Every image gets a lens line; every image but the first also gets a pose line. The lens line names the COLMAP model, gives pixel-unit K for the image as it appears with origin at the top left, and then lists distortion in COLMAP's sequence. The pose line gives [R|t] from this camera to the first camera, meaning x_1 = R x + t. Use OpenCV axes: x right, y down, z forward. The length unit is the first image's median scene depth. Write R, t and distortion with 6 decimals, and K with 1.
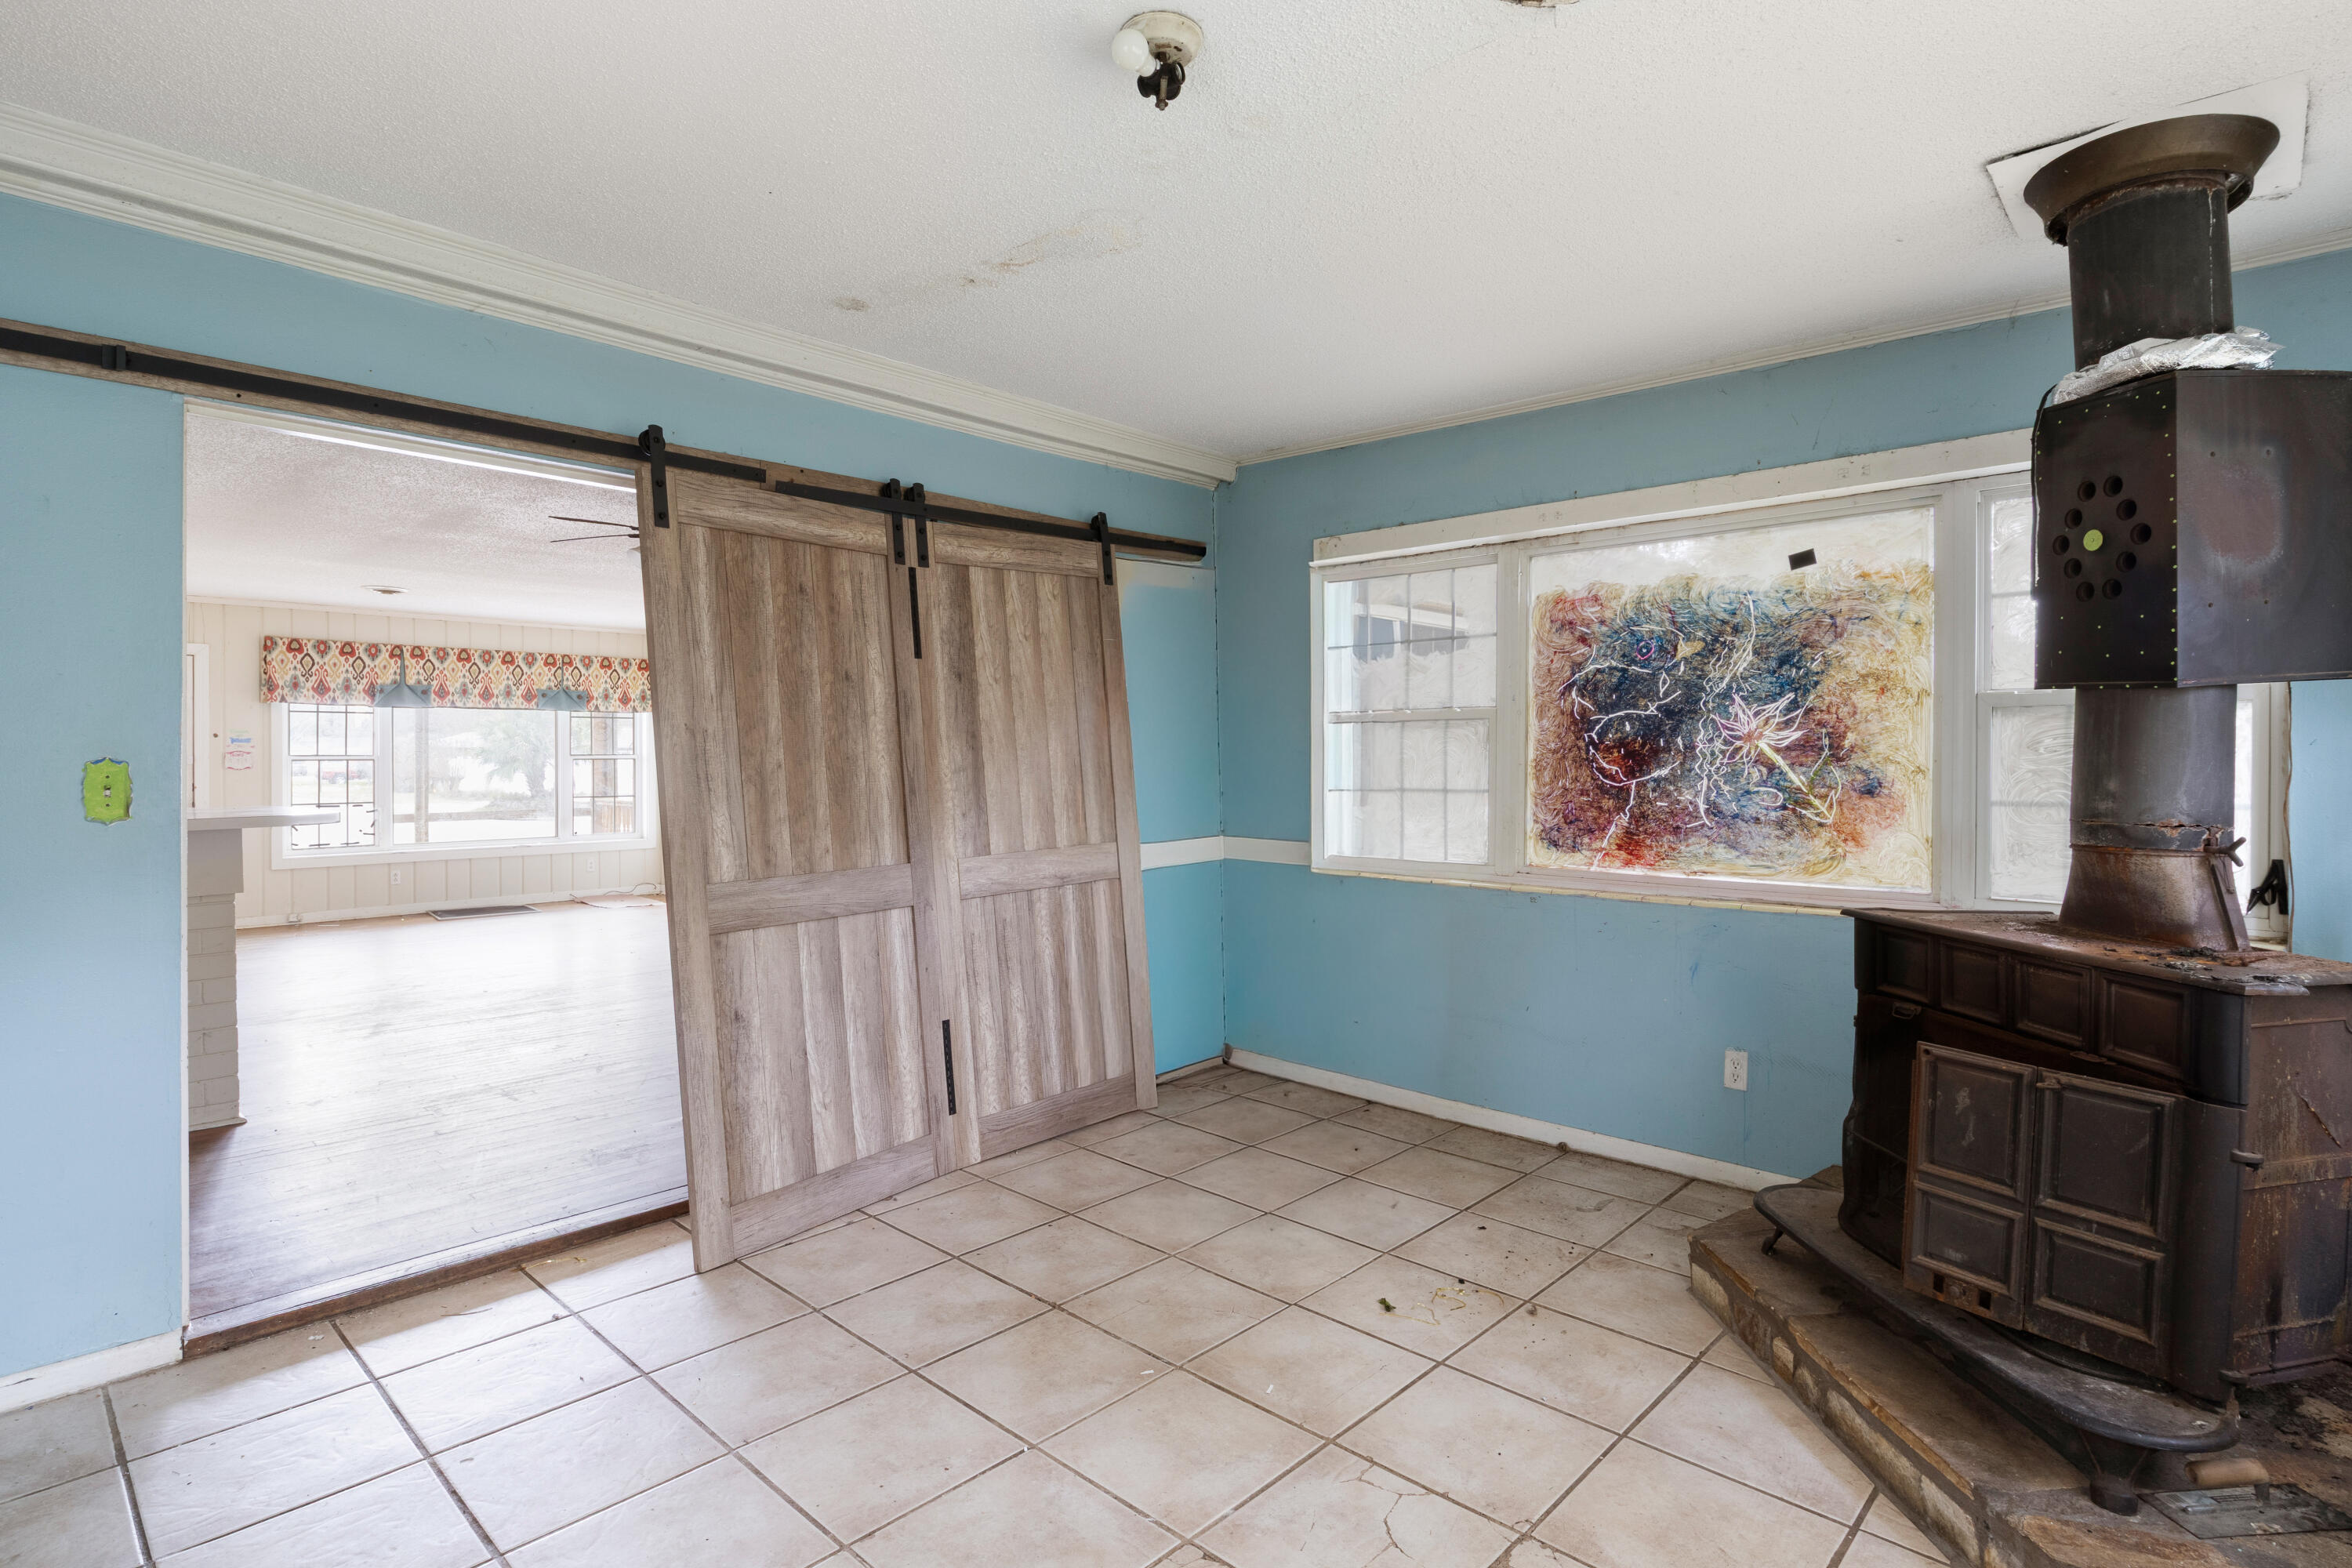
lens RADIAL K [[1191.2, 0, 1185.5], [0, 1191.2, 744.6], [0, 0, 1]] dist [-0.005940, -0.001475]
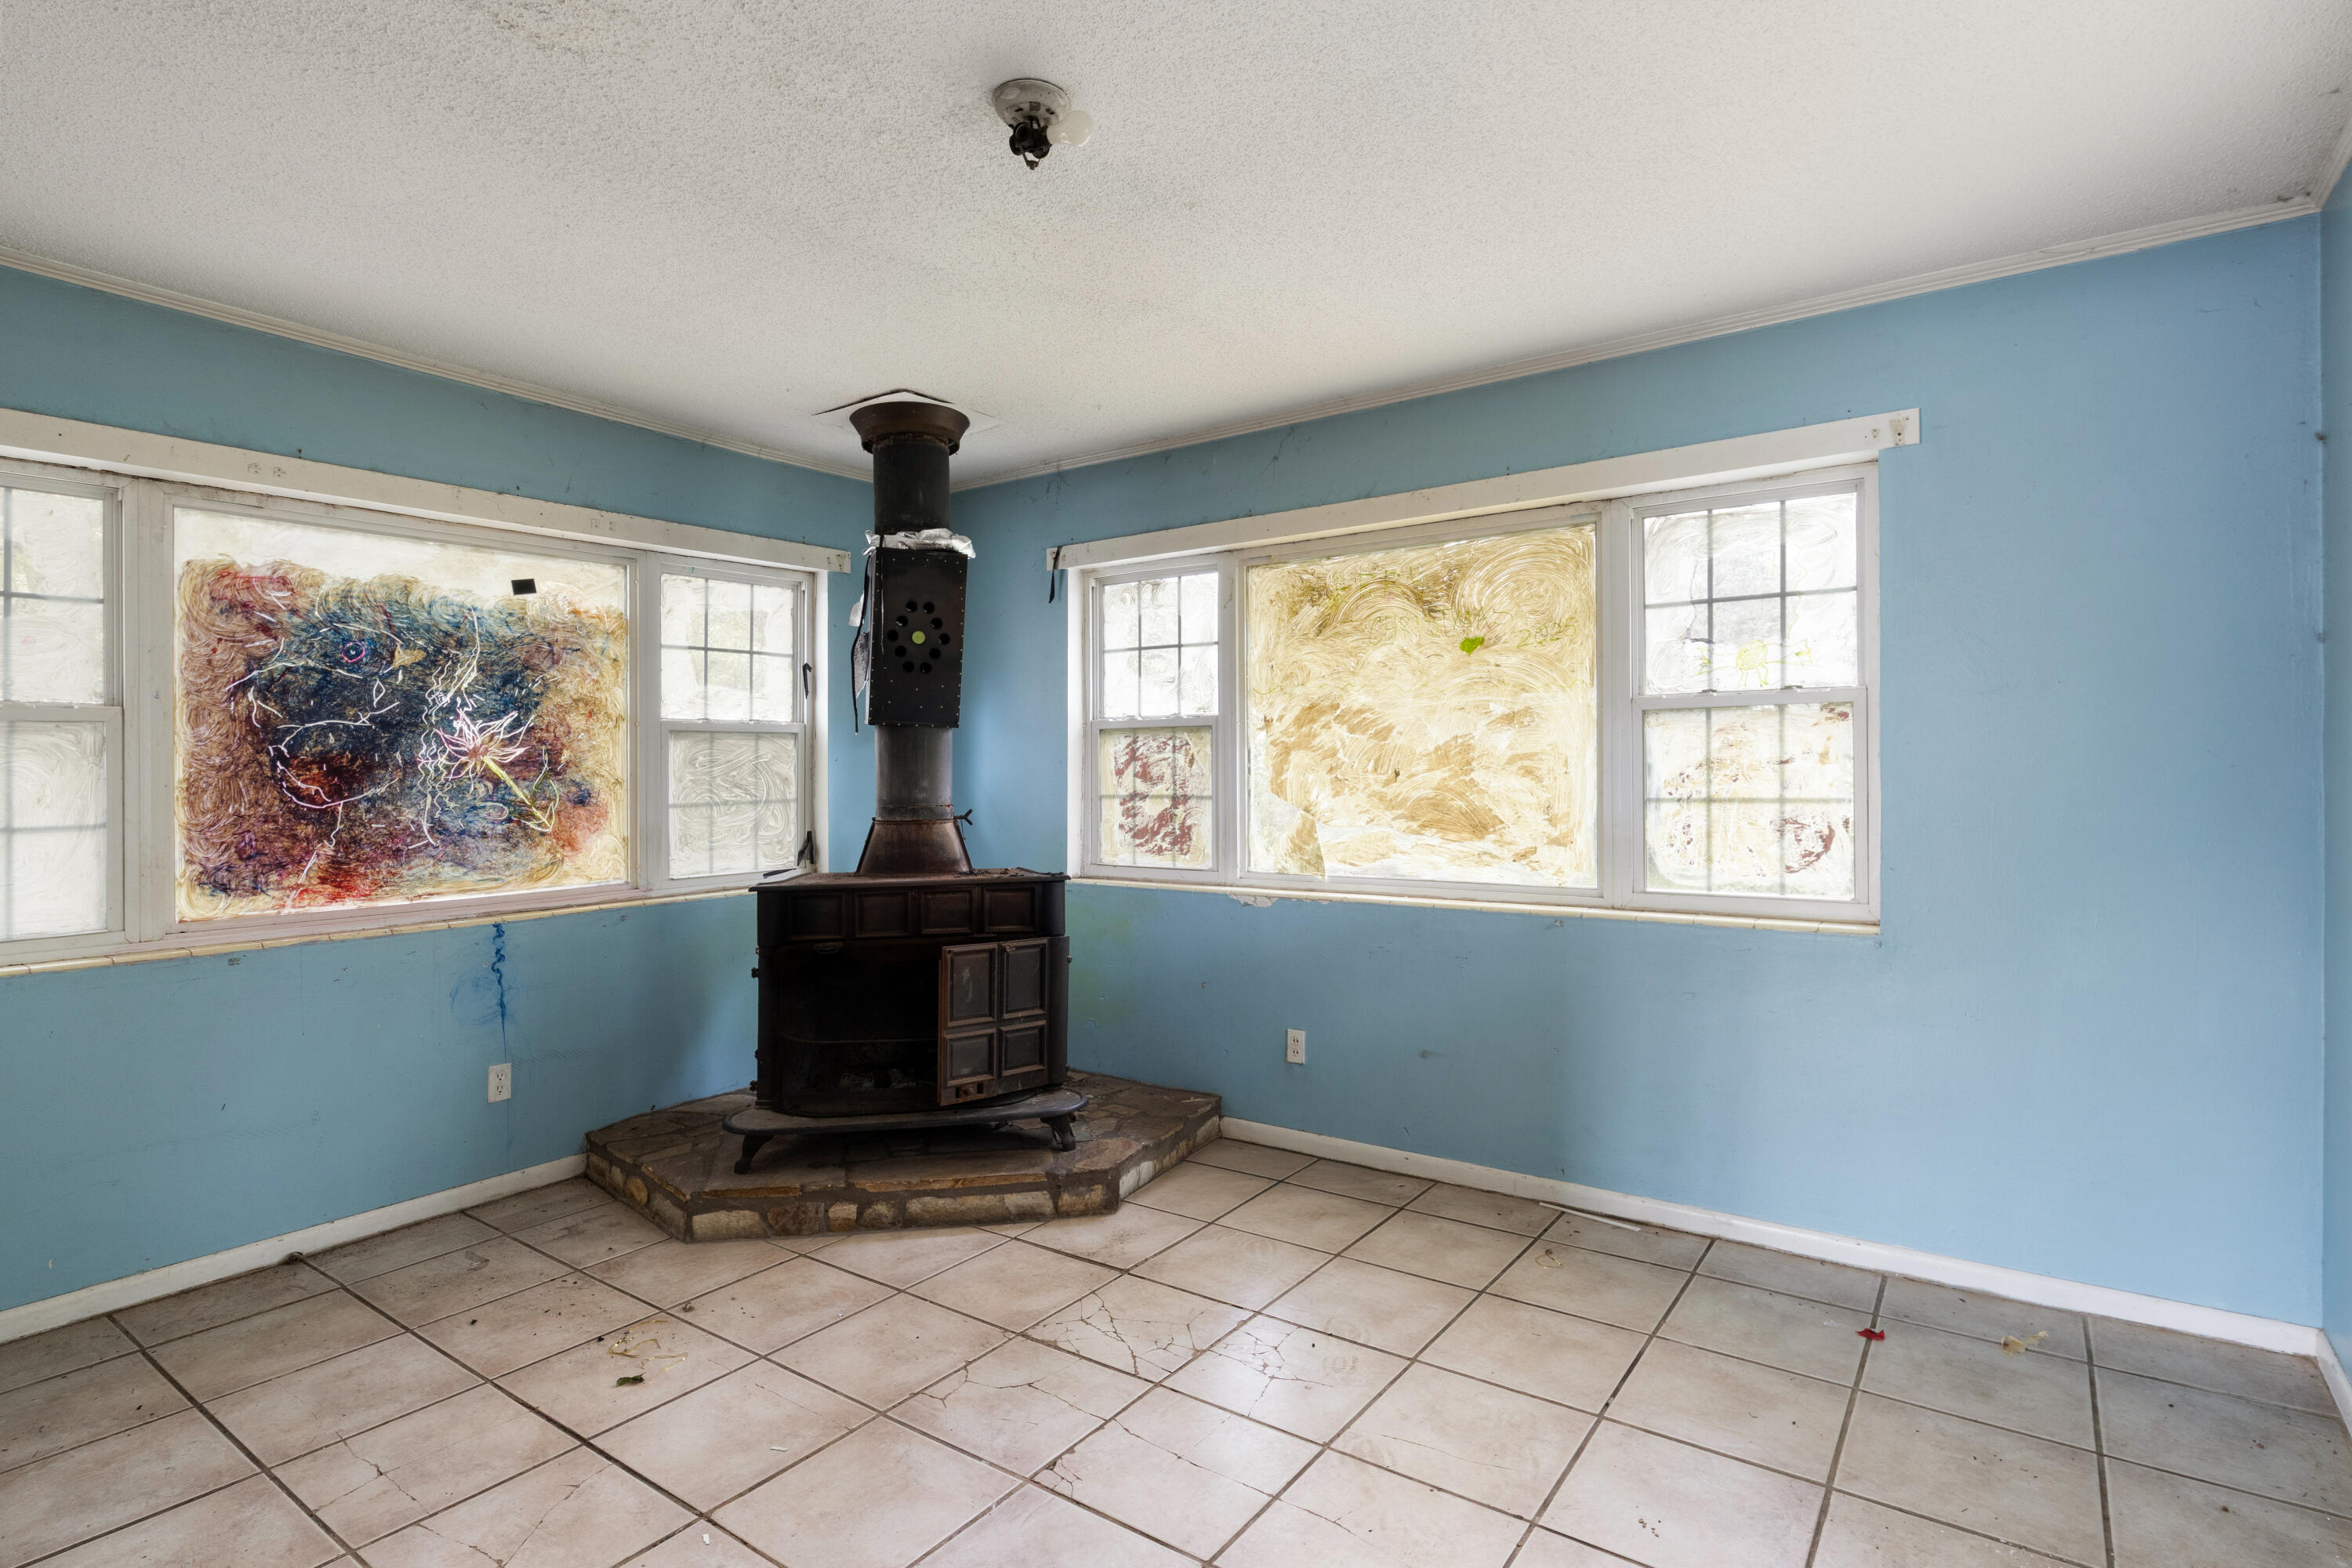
lens RADIAL K [[1191.2, 0, 1178.0], [0, 1191.2, 761.6], [0, 0, 1]] dist [-0.005940, -0.001475]
pose [[-0.139261, 0.005381, 0.990241, -0.615191], [0.002786, 0.999983, -0.005042, 0.008073], [-0.990252, 0.002057, -0.139274, 0.565571]]
